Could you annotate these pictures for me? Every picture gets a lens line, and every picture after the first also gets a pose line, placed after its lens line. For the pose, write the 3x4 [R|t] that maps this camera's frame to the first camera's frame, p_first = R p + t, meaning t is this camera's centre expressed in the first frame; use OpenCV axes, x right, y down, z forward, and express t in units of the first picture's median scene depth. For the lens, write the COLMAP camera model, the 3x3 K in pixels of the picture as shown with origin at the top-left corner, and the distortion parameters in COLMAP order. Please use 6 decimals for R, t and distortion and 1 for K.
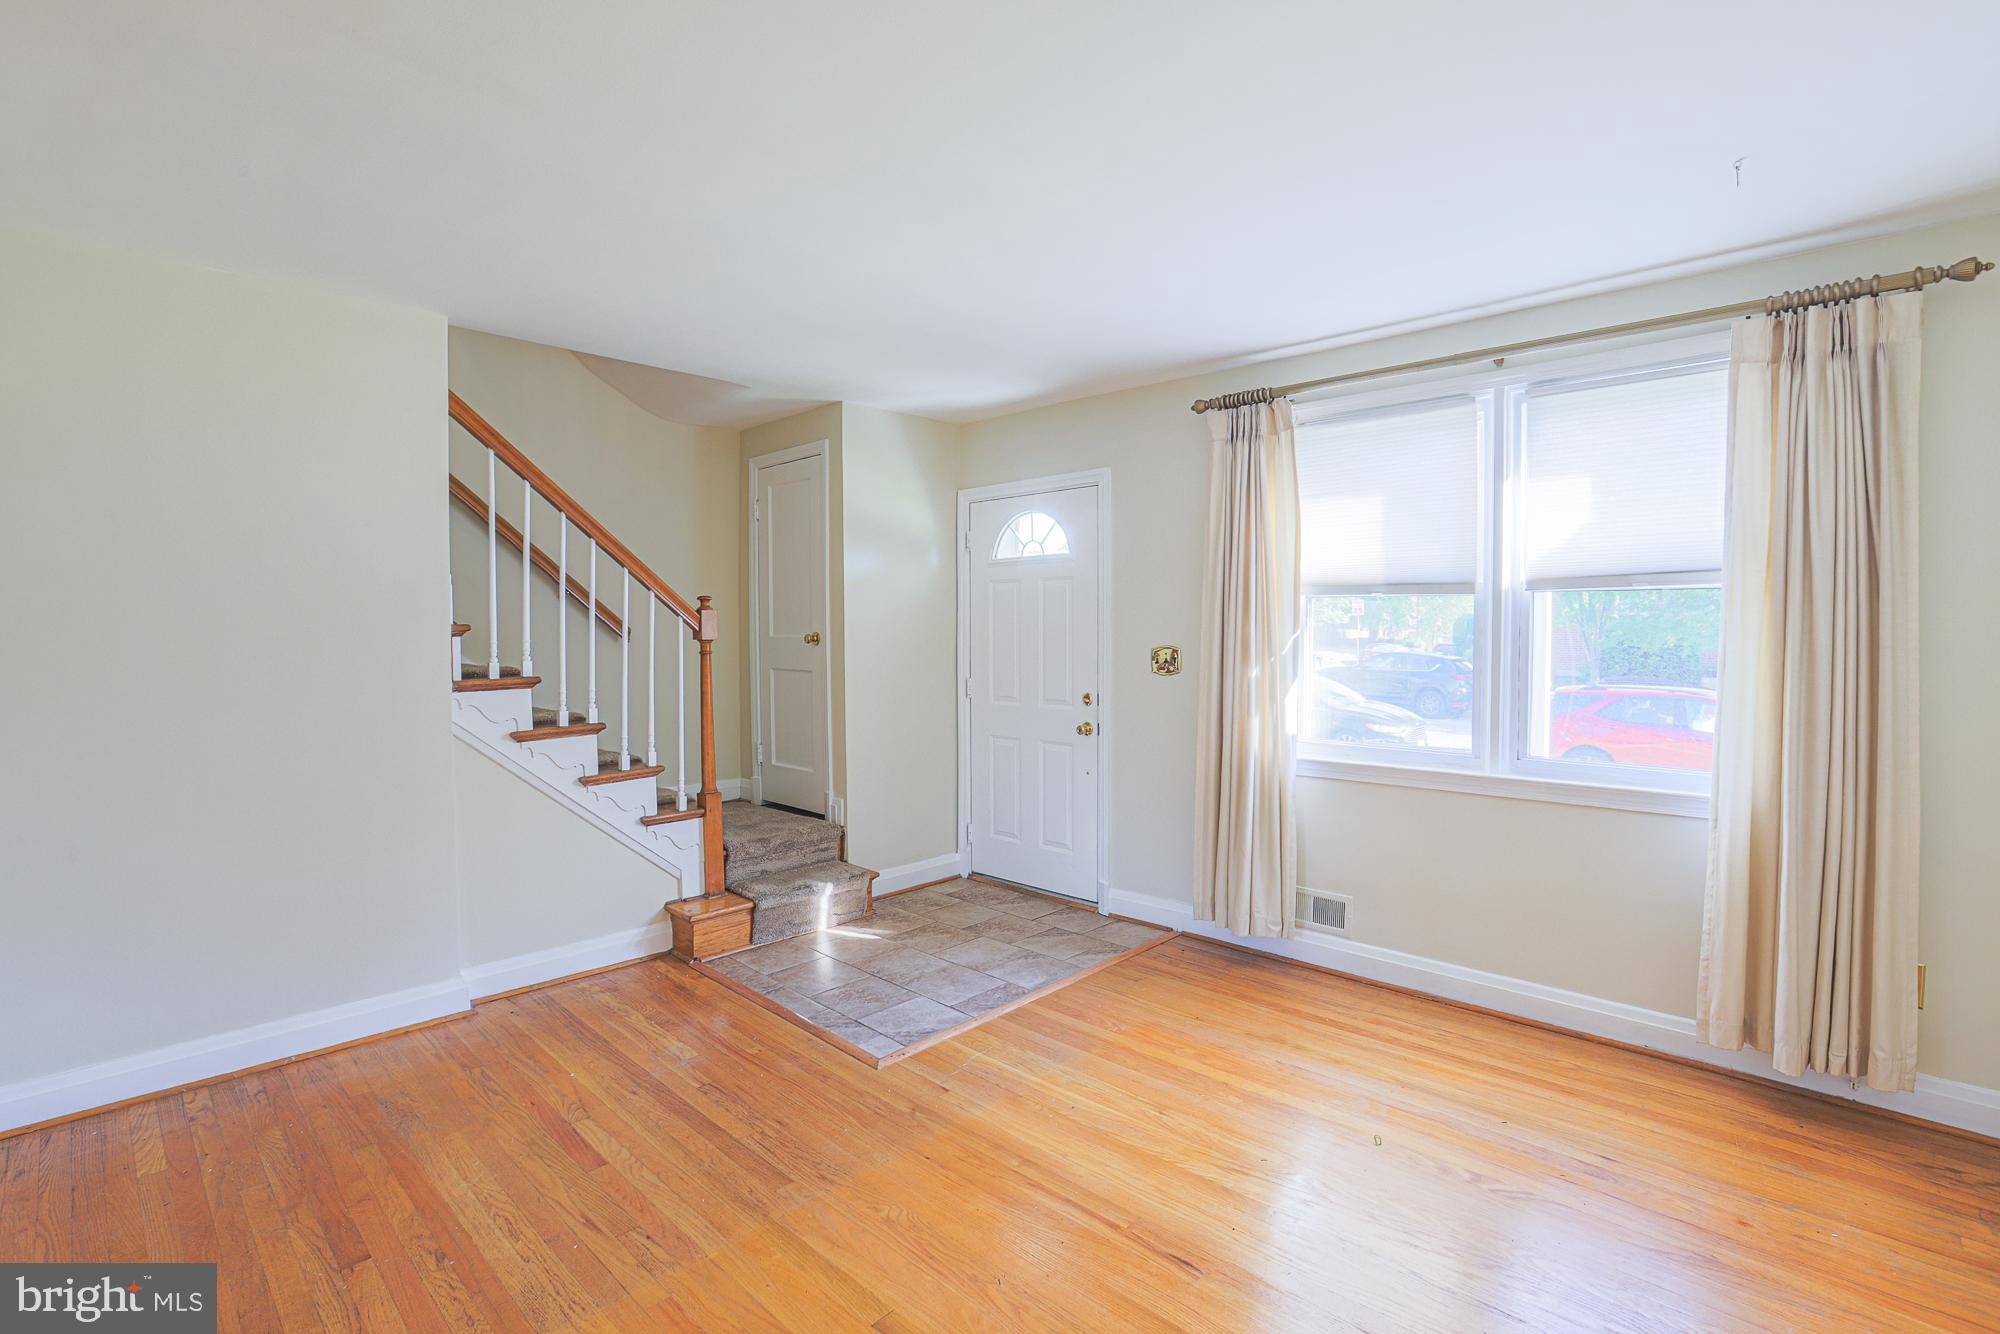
lens RADIAL K [[925.9, 0, 1006.2], [0, 925.9, 651.2], [0, 0, 1]] dist [-0.054805, 0.017106]
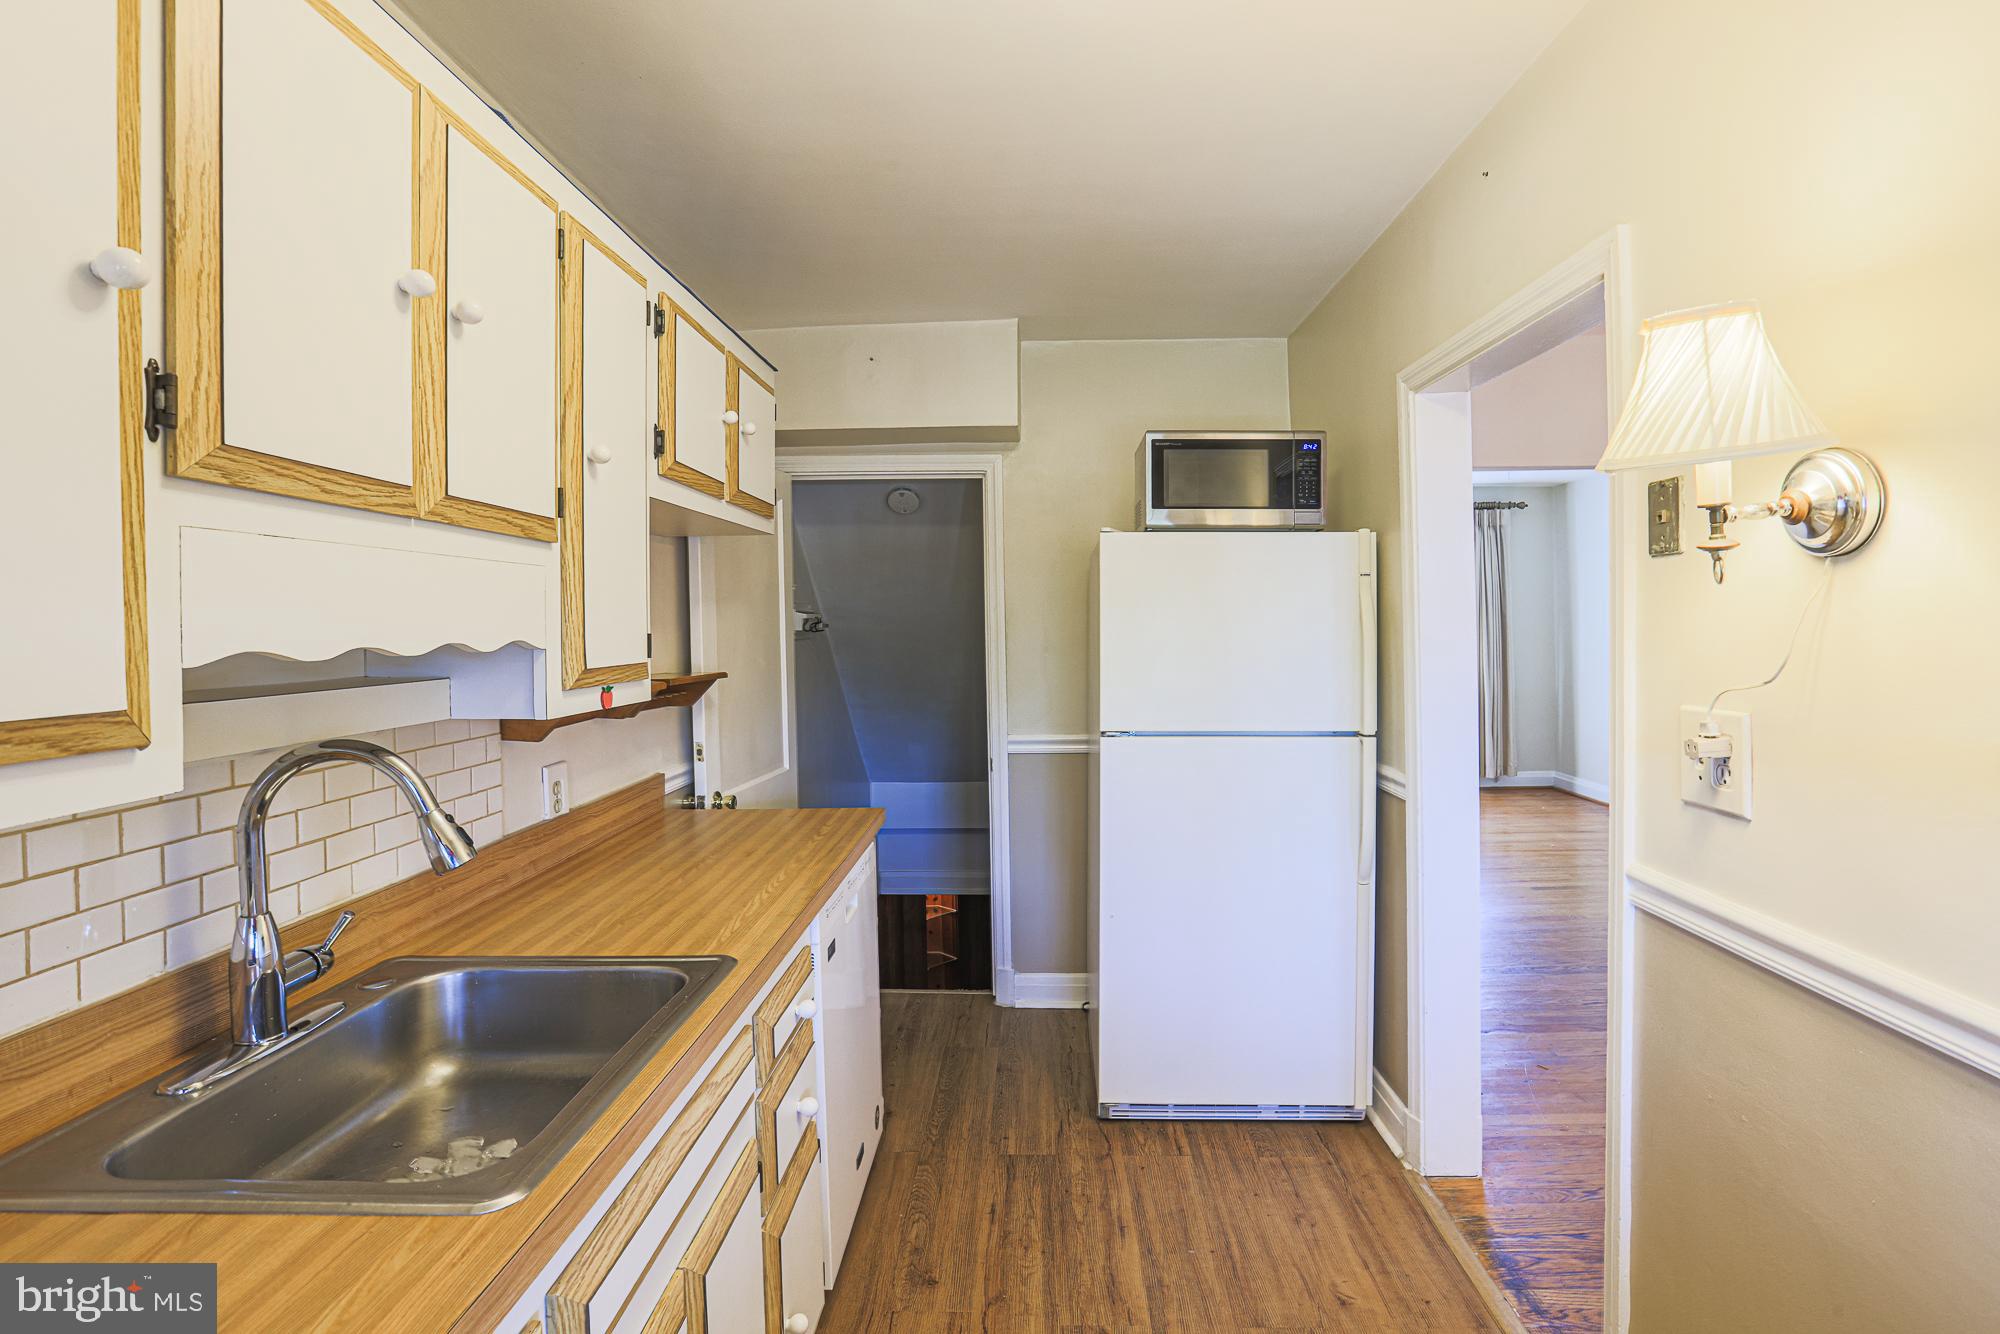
lens RADIAL K [[931.3, 0, 1023.2], [0, 931.3, 636.7], [0, 0, 1]] dist [-0.046954, 0.020101]
pose [[0.743755, -0.020237, 0.668146, -1.477449], [0.029888, 0.999549, -0.002996, -0.008185], [-0.667784, 0.022198, 0.744024, -0.137041]]
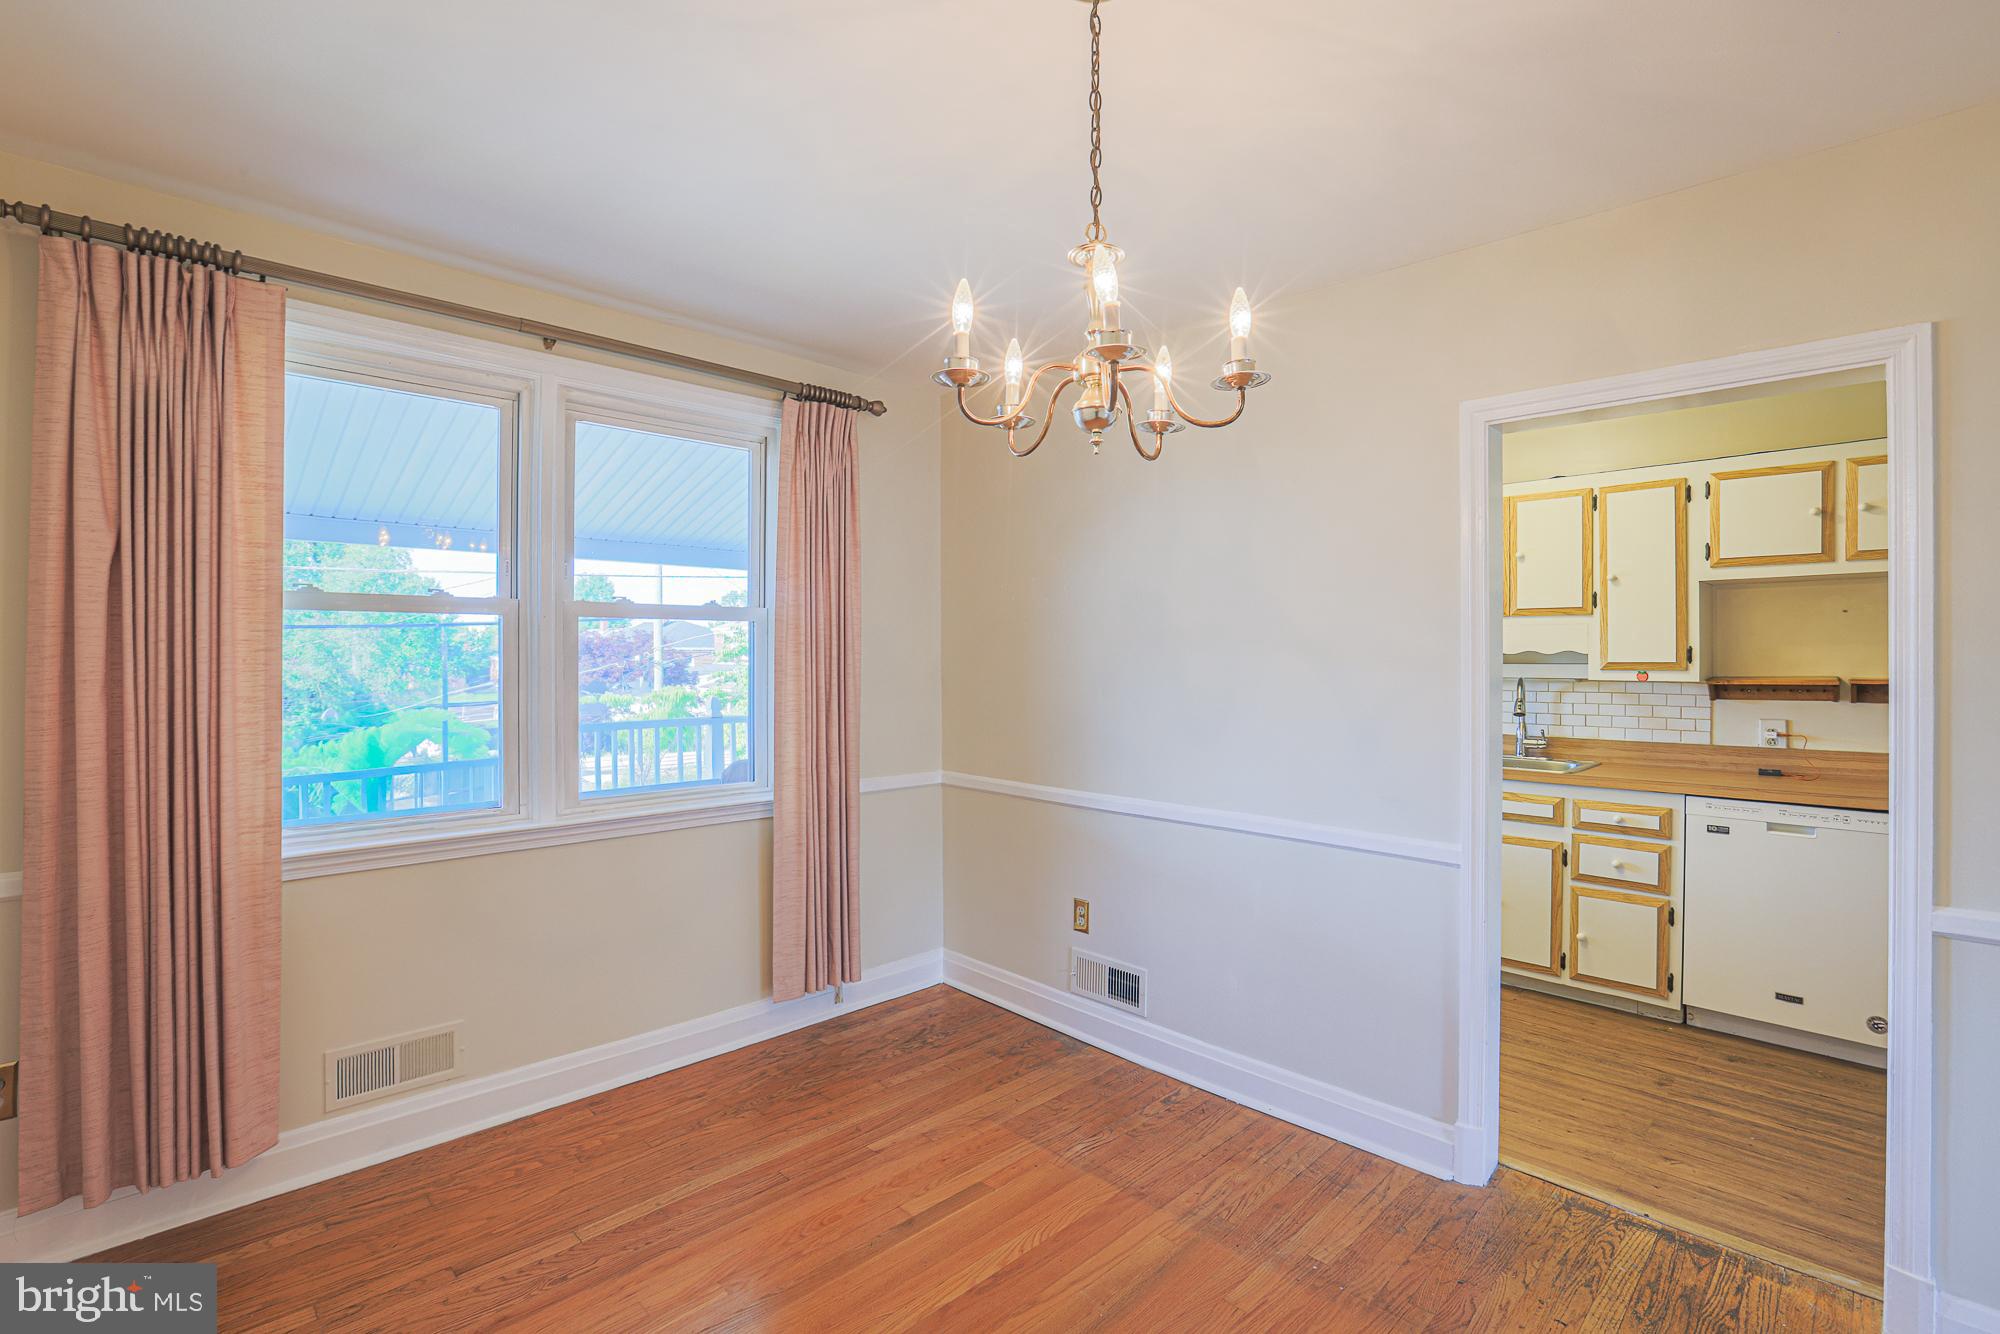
lens RADIAL K [[925.9, 0, 1006.2], [0, 925.9, 651.2], [0, 0, 1]] dist [-0.054805, 0.017106]
pose [[-0.028034, -0.004515, -0.999597, -0.336757], [-0.022698, 0.999735, -0.003879, 0.005809], [0.999349, 0.022580, -0.028129, -0.348278]]
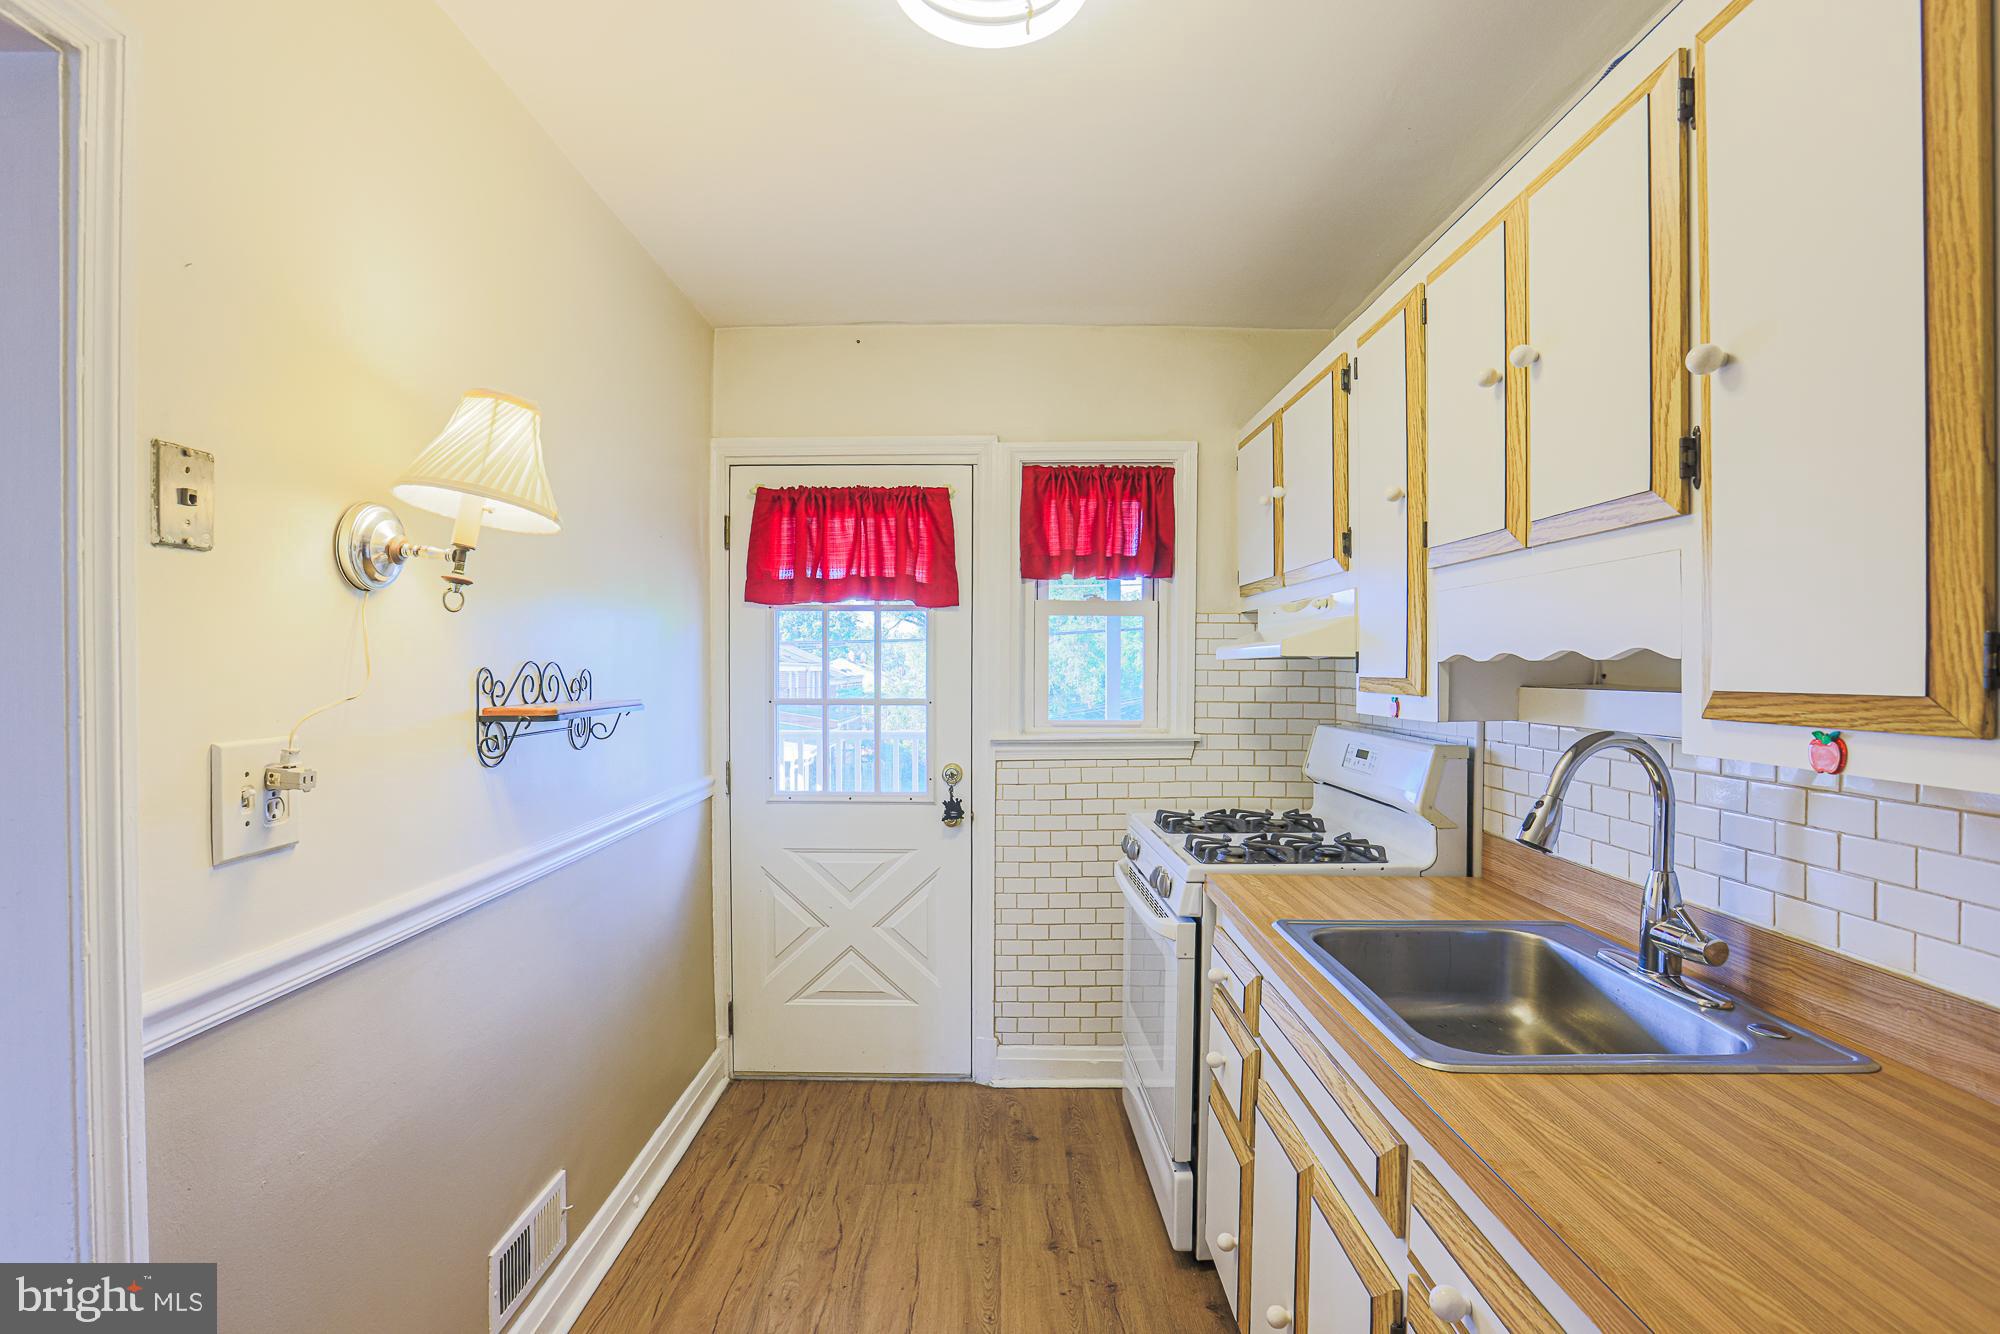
lens RADIAL K [[957.7, 0, 988.0], [0, 957.7, 671.0], [0, 0, 1]] dist [-0.063099, 0.030075]
pose [[-0.736226, 0.001439, -0.676734, -1.020080], [-0.017754, 0.999612, 0.021440, -0.008444], [0.676503, 0.027799, -0.735915, 0.342193]]
